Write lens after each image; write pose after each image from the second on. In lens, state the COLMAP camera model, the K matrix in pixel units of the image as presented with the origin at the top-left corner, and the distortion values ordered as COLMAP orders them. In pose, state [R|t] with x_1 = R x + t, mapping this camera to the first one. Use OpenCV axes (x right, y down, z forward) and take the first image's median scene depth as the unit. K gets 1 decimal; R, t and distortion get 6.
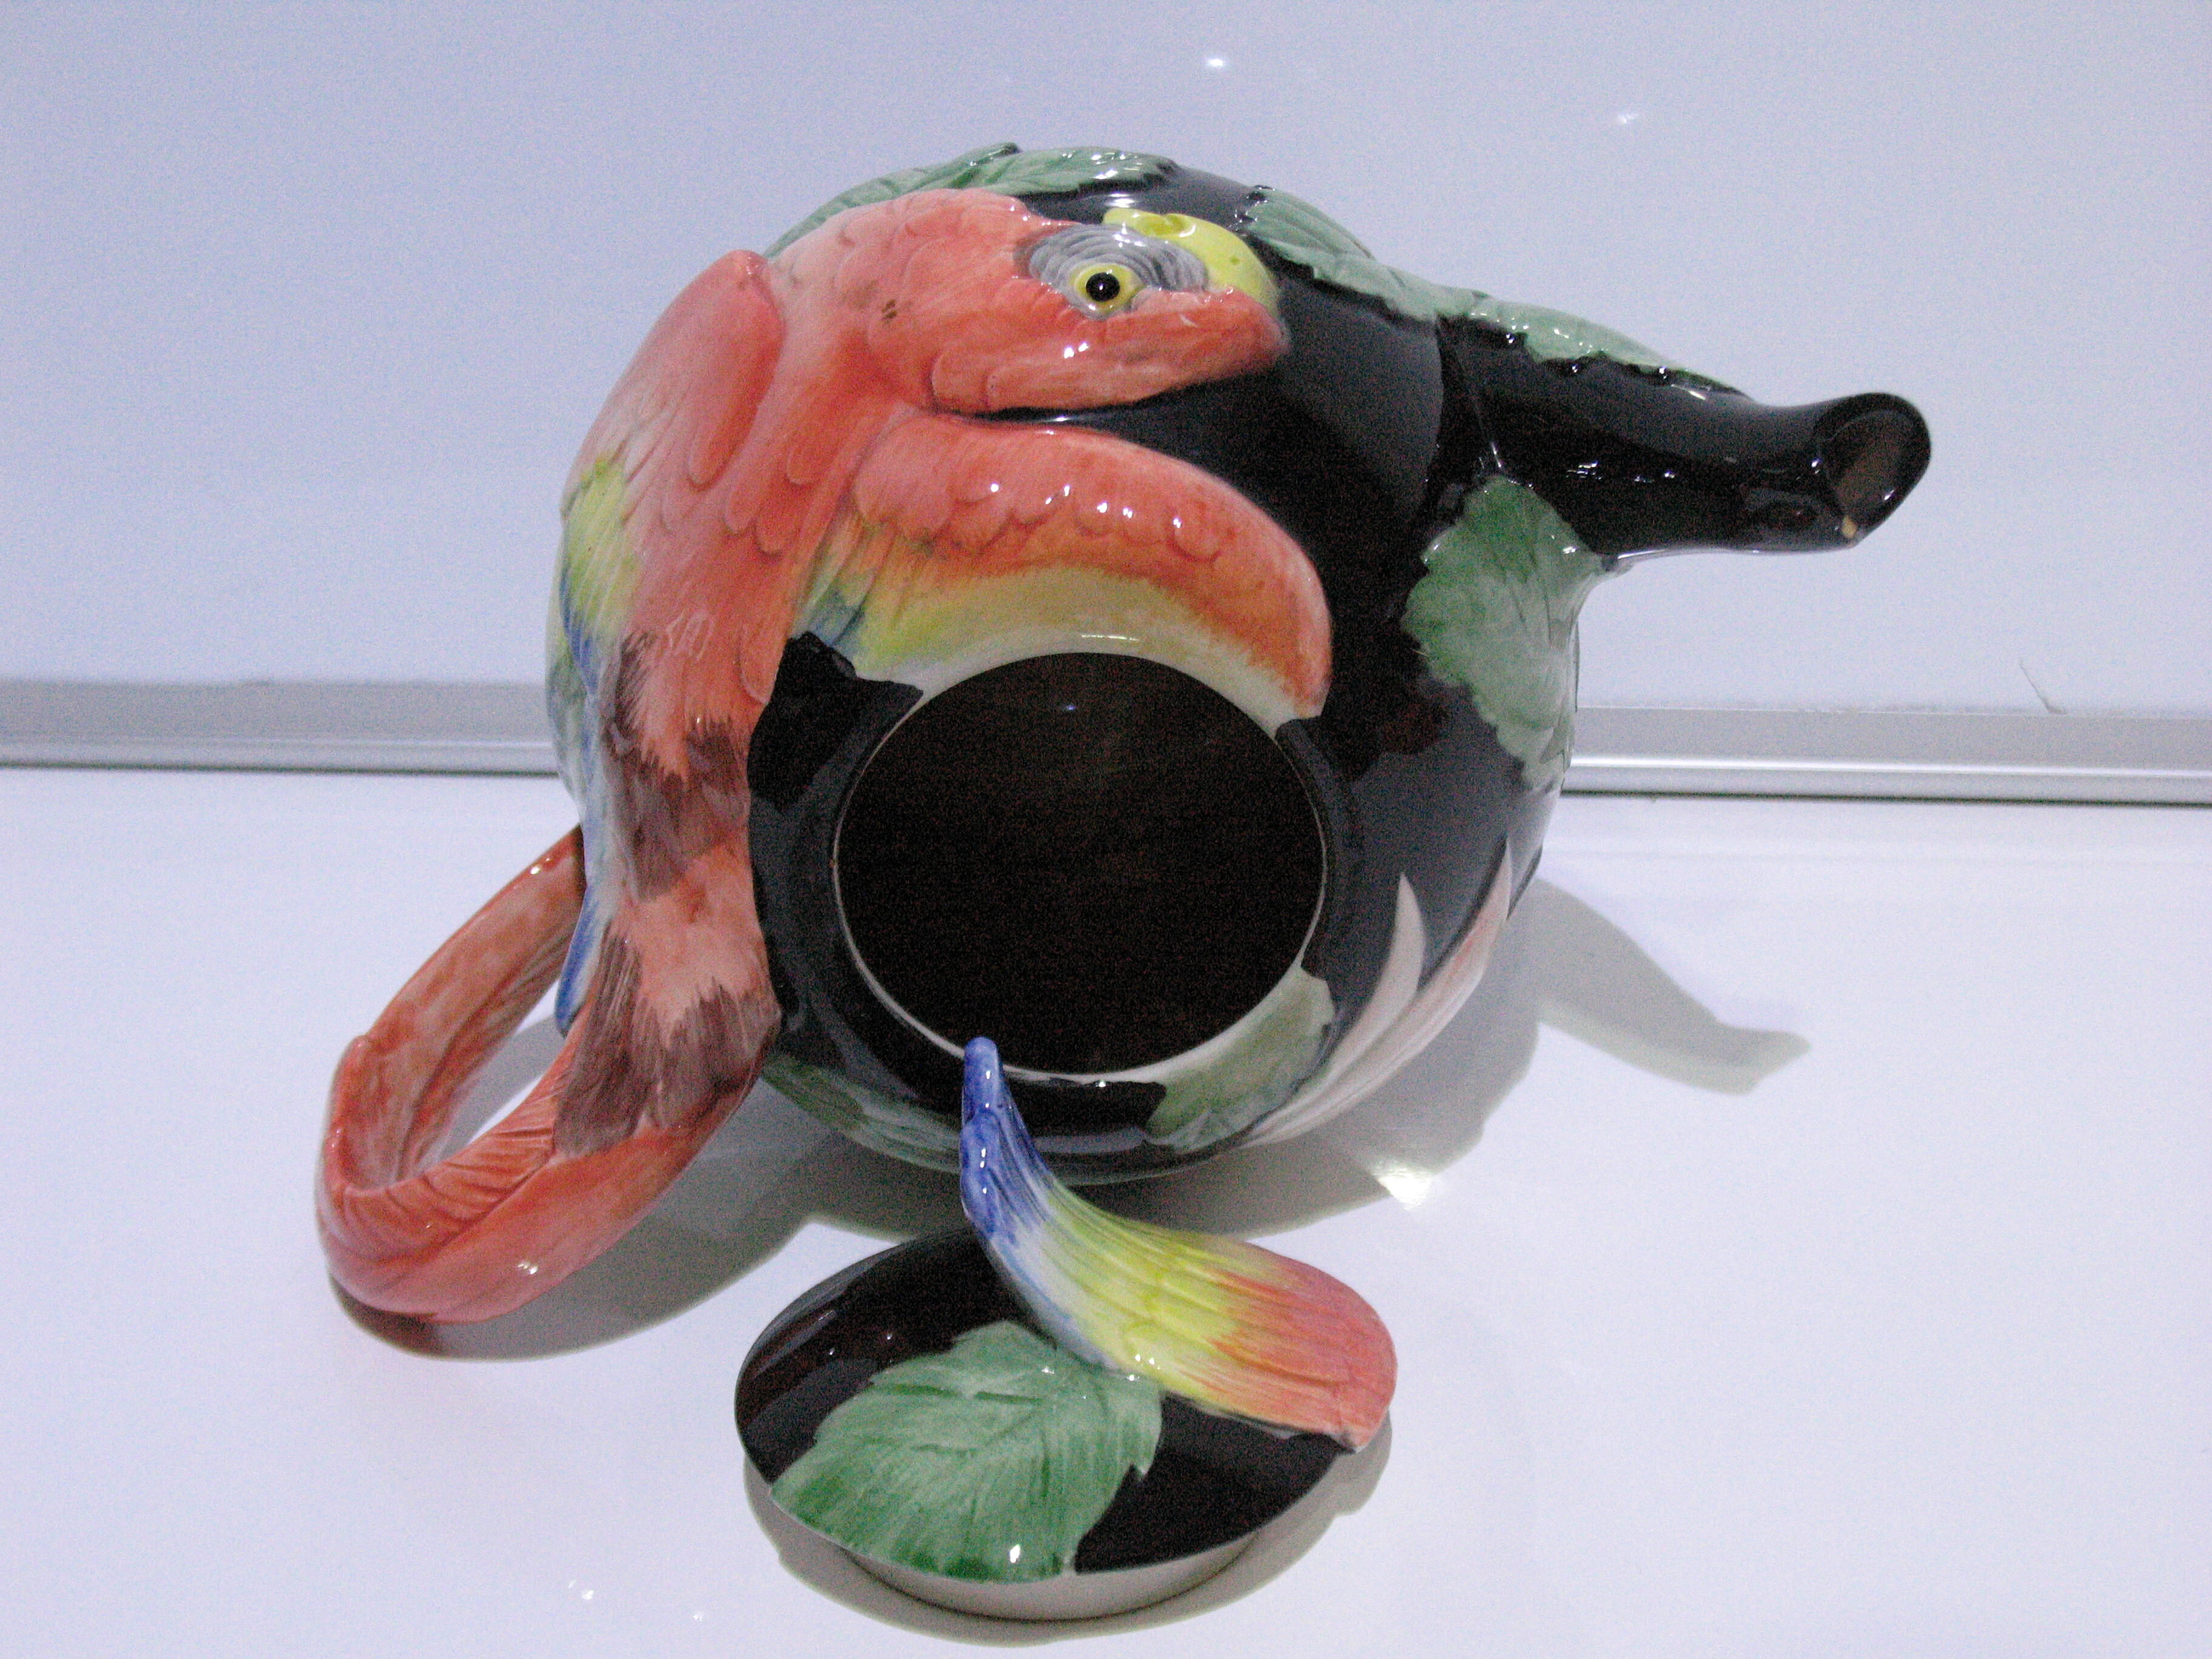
lens RADIAL K [[3390.1, 0, 1114.2], [0, 3390.1, 832.1], [0, 0, 1]] dist [-0.094458, 0.000000]
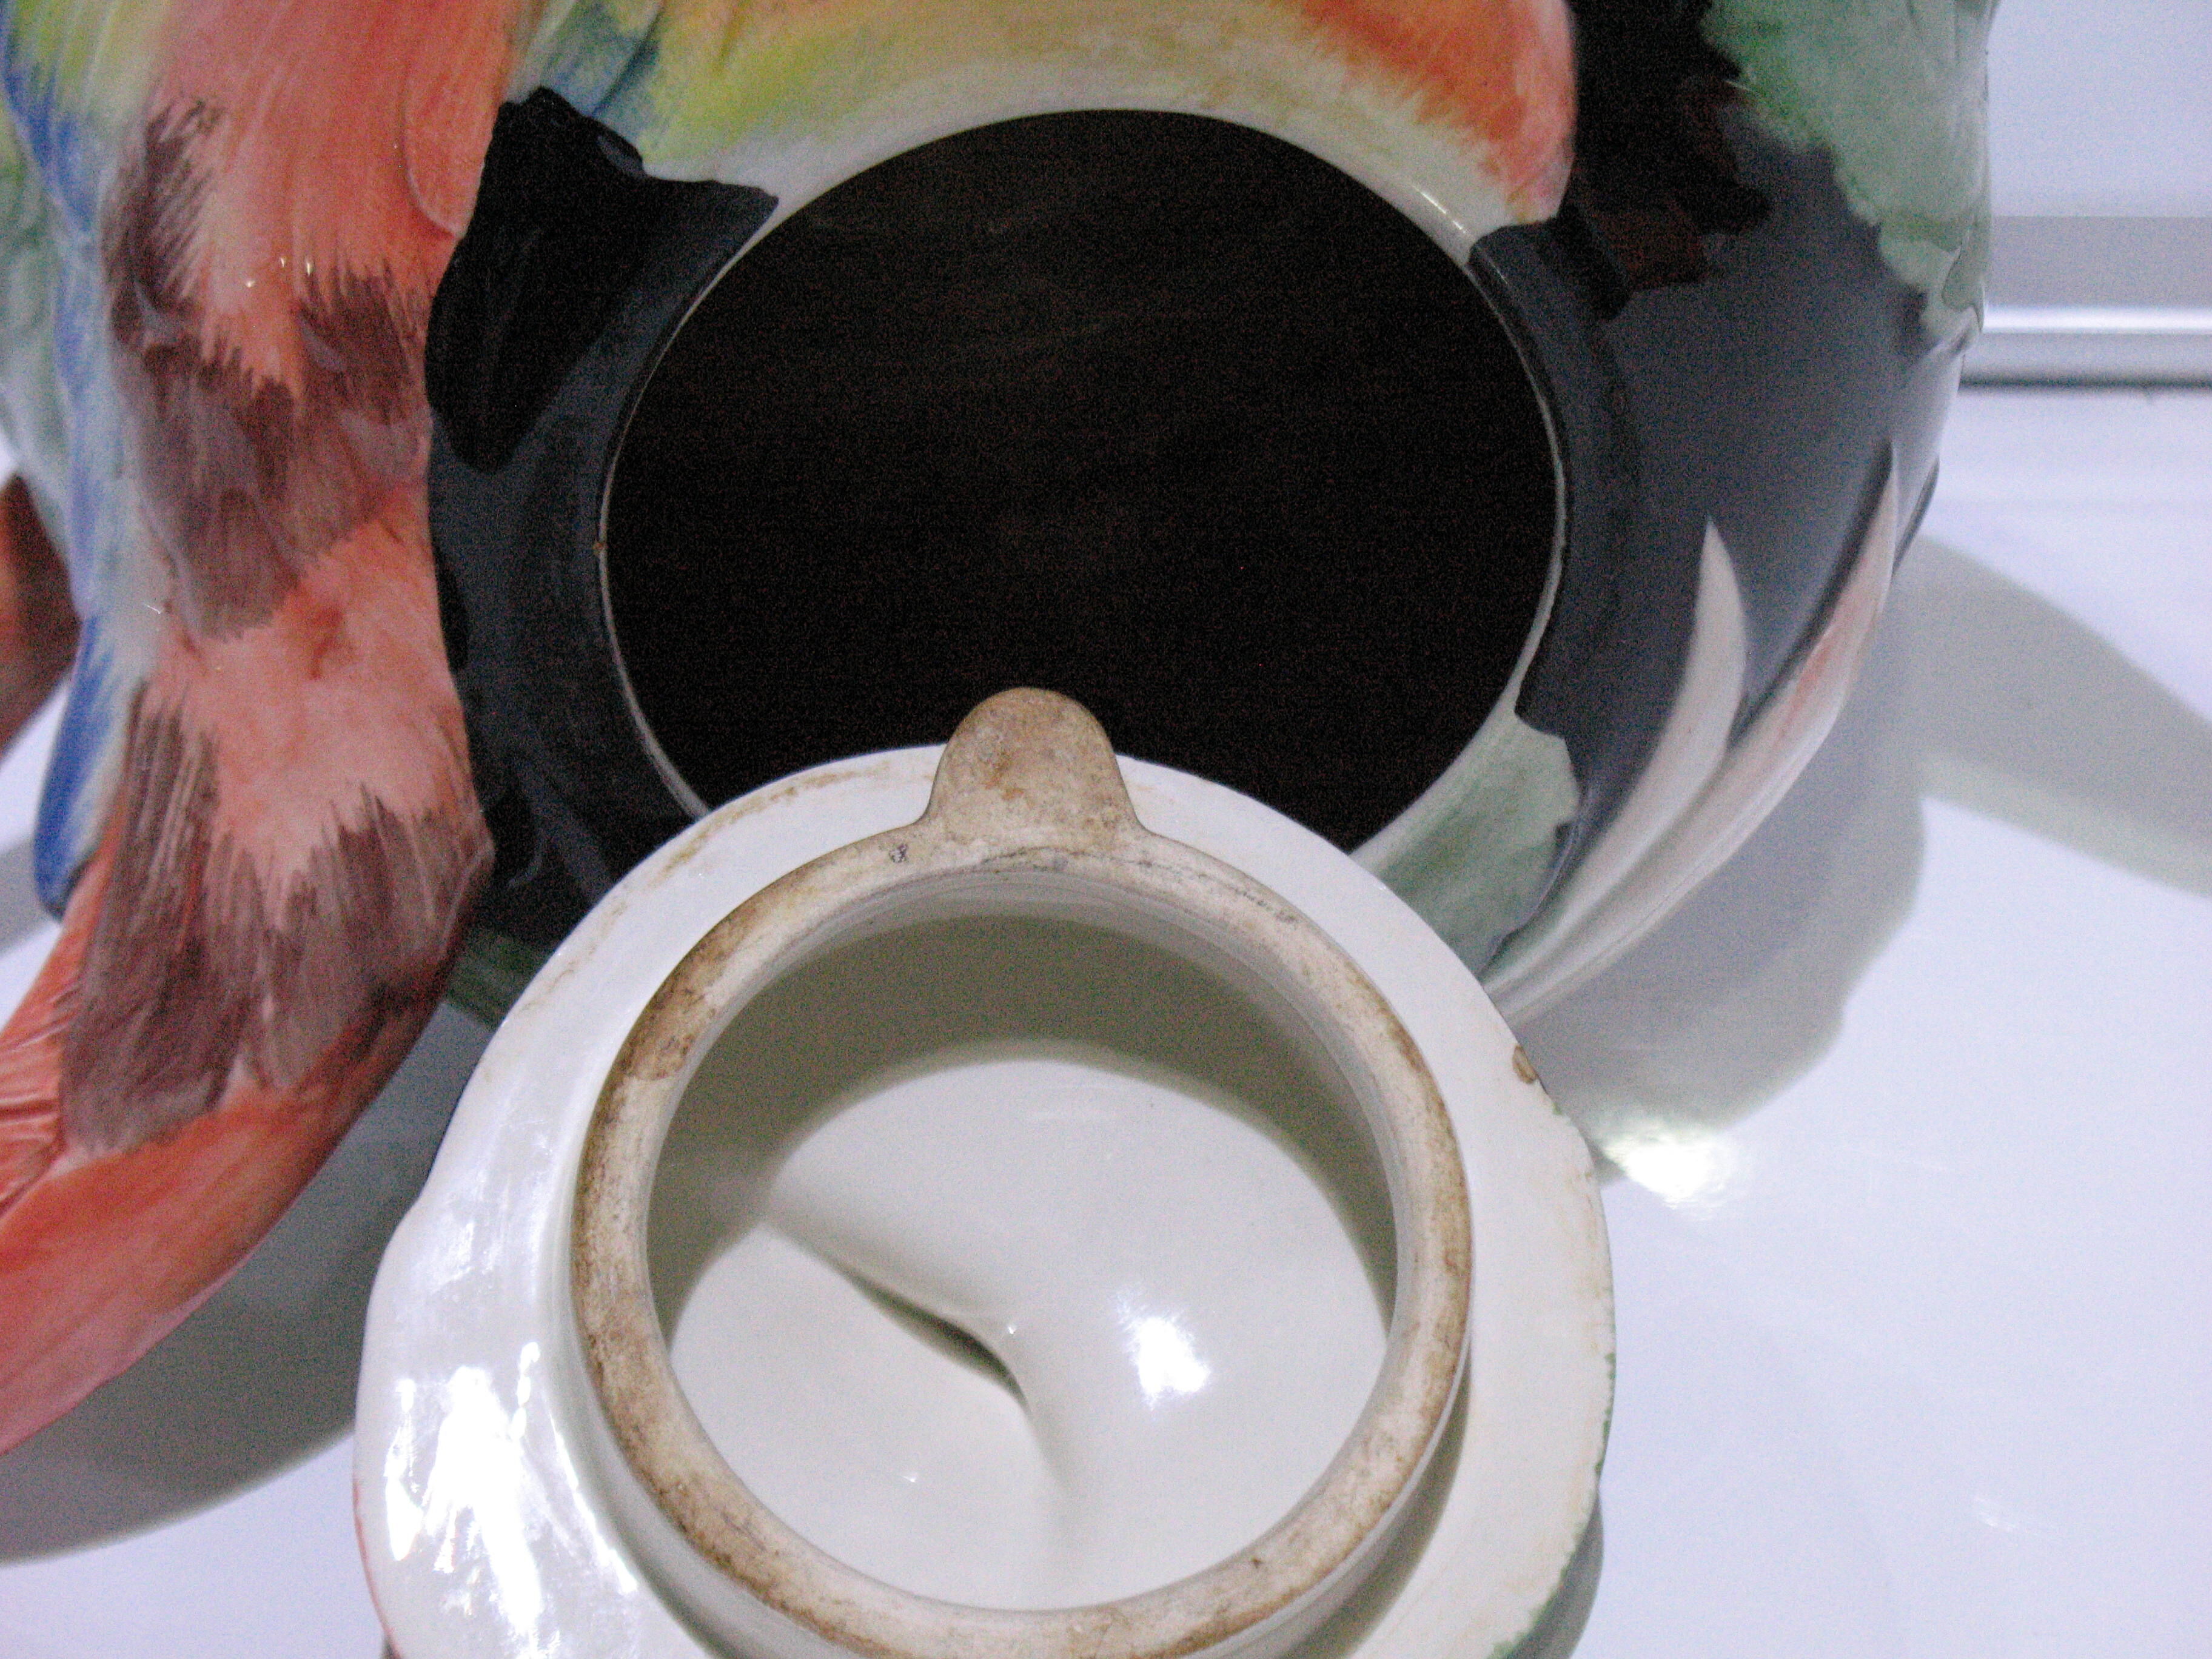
lens RADIAL K [[6680.7, 0, 1111.8], [0, 6680.7, 817.8], [0, 0, 1]] dist [0.009027, 0.000000]
pose [[0.996106, -0.045175, 0.075707, -0.083080], [0.041219, 0.997742, 0.053036, -0.000338], [-0.077932, -0.049709, 0.995719, 0.002001]]
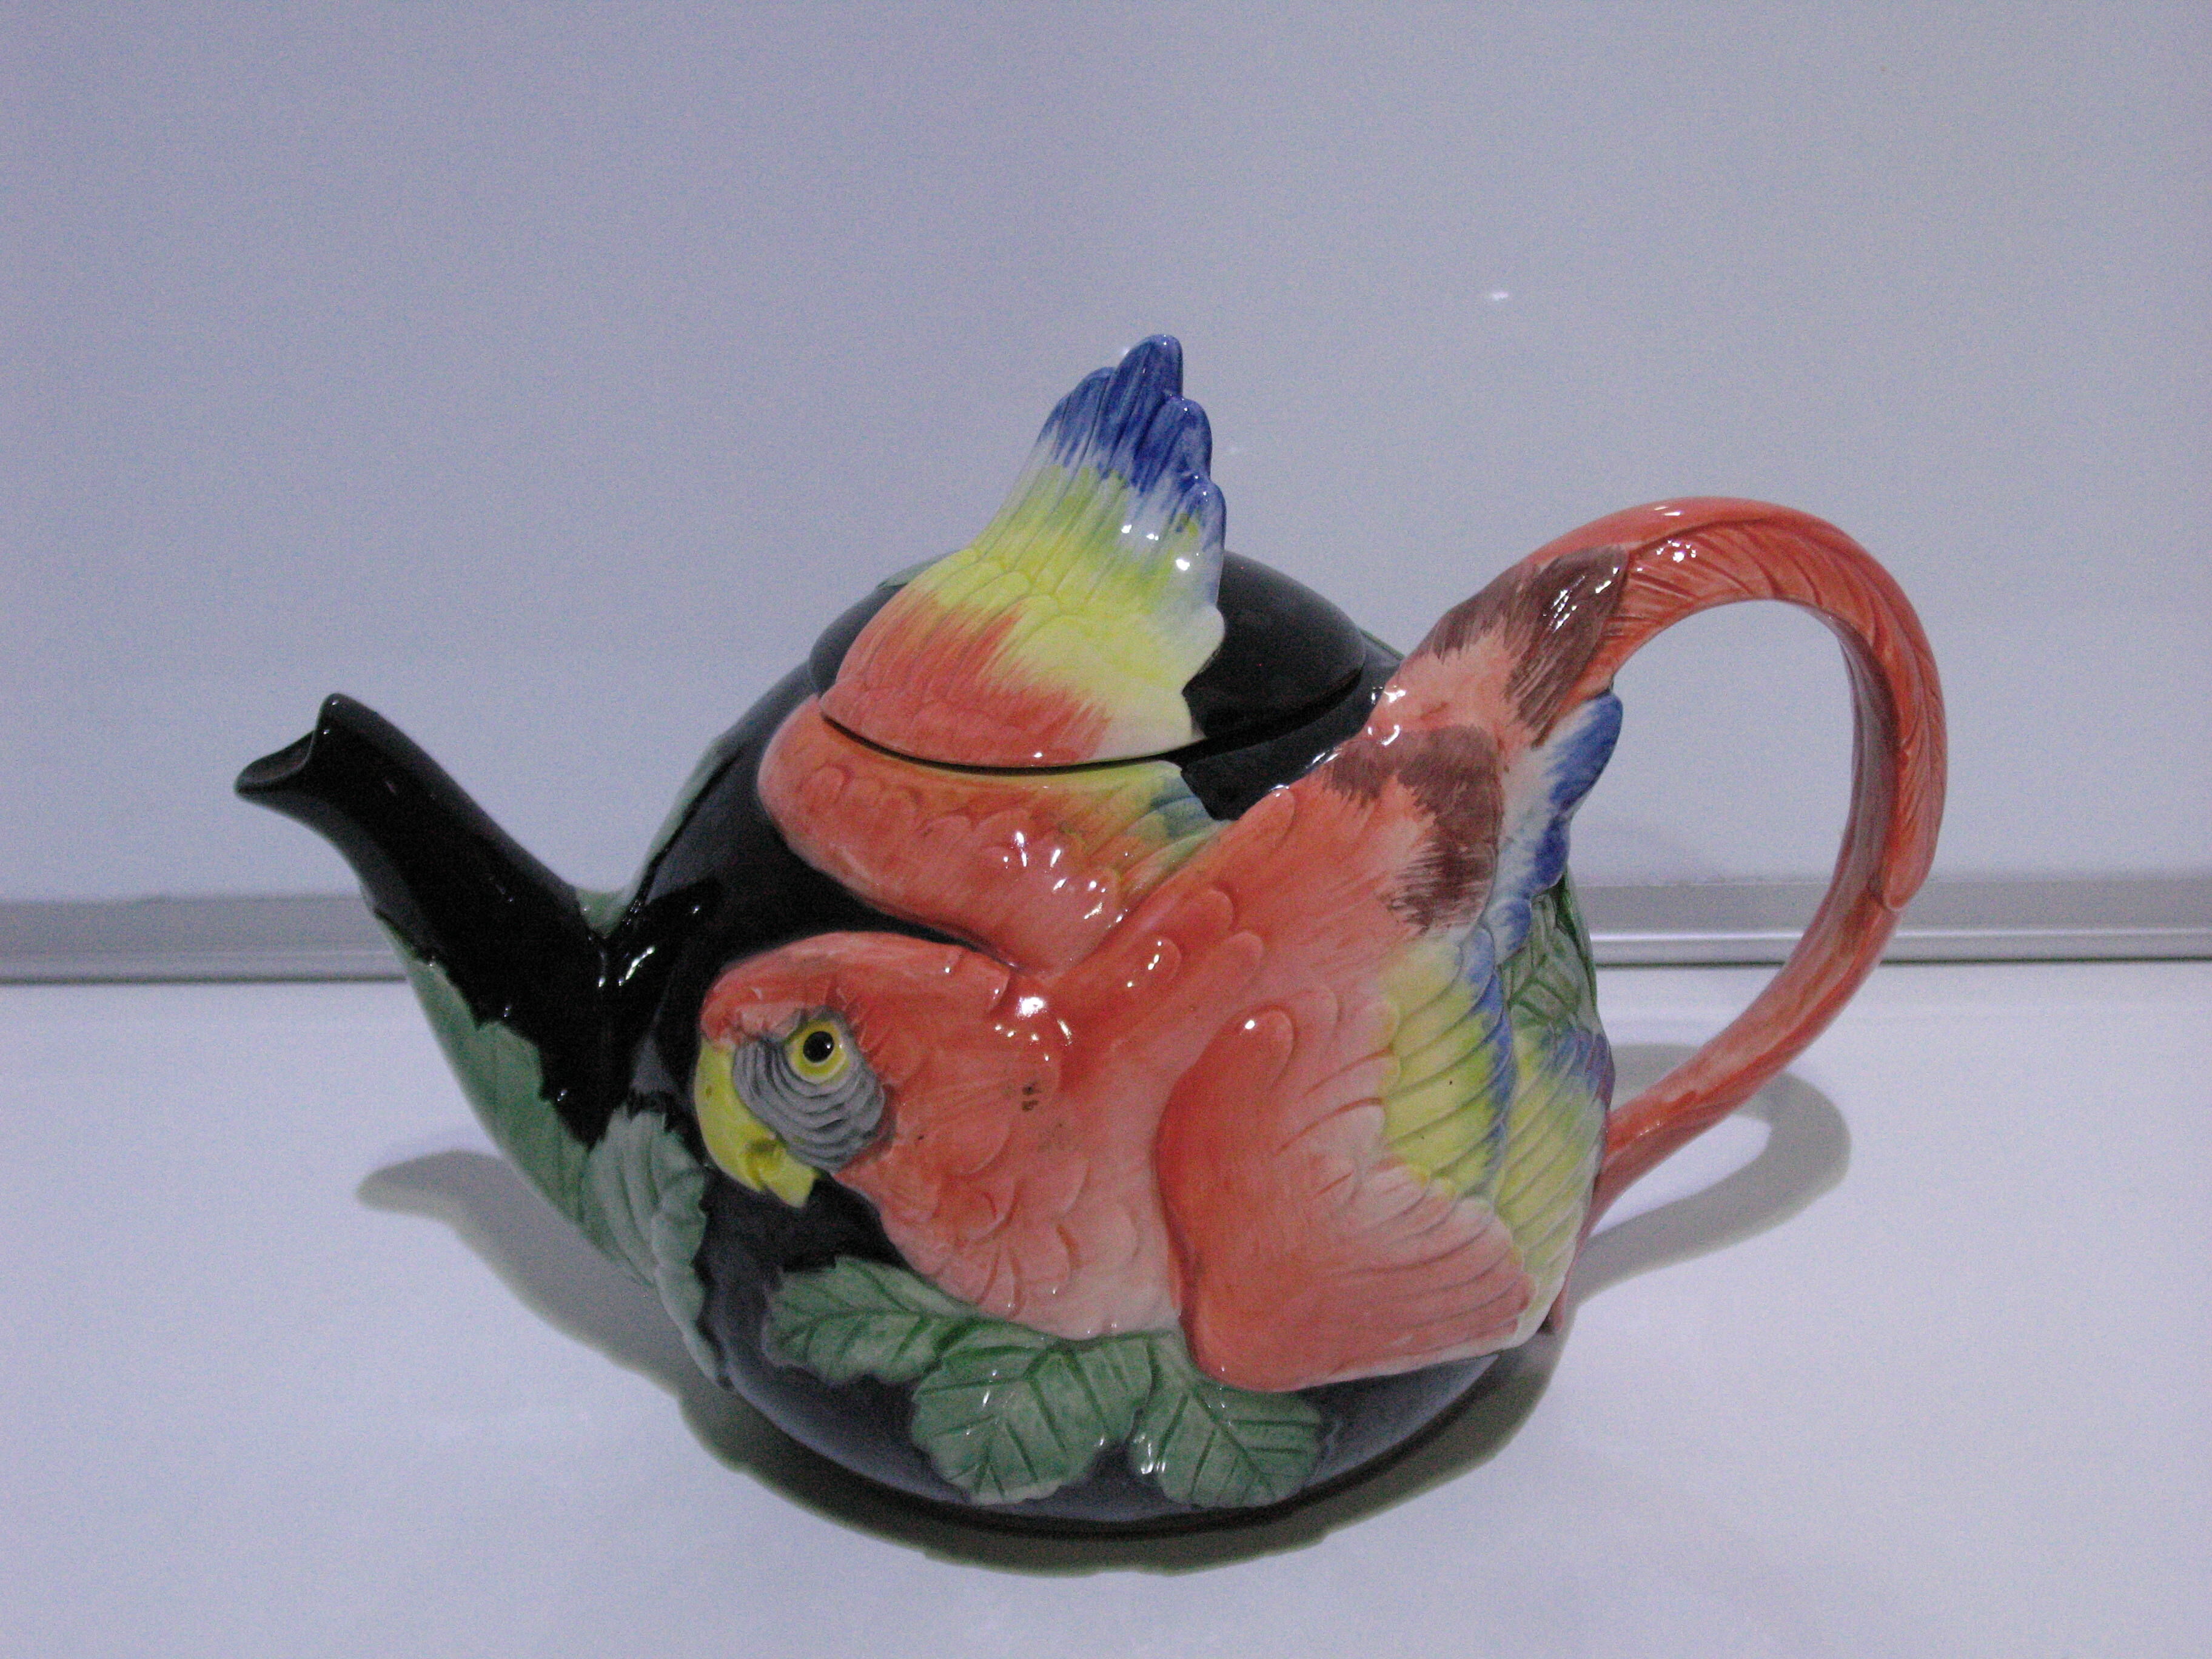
lens RADIAL K [[2970.0, 0, 1102.1], [0, 2970.0, 831.9], [0, 0, 1]] dist [-0.115969, 0.000000]
pose [[-0.901393, -0.170705, 0.397933, -0.398196], [0.376763, -0.762133, 0.526500, -0.520986], [0.213402, 0.624510, 0.751297, 0.319557]]
